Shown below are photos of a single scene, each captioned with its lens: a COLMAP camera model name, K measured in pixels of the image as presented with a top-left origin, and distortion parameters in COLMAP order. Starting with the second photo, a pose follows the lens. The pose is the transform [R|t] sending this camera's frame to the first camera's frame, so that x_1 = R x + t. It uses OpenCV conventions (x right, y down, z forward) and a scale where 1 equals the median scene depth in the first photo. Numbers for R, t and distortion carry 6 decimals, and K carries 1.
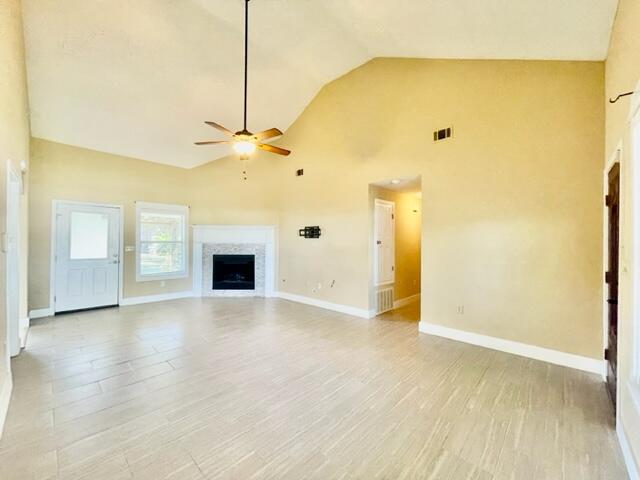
lens RADIAL K [[259.9, 0, 320.0], [0, 259.9, 240.0], [0, 0, 1]] dist [-0.002039, -0.000430]
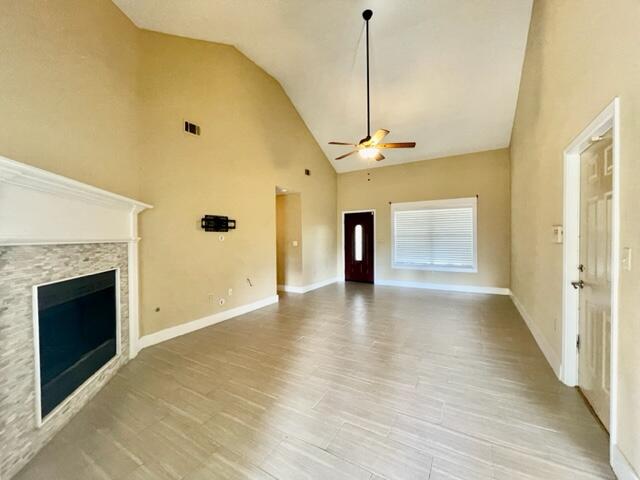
lens RADIAL K [[259.9, 0, 320.0], [0, 259.9, 240.0], [0, 0, 1]] dist [-0.002039, -0.000430]
pose [[-0.220221, -0.012757, 0.975367, -0.807804], [-0.000097, 0.999915, 0.013056, 0.006300], [-0.975450, 0.002780, -0.220203, 0.873193]]
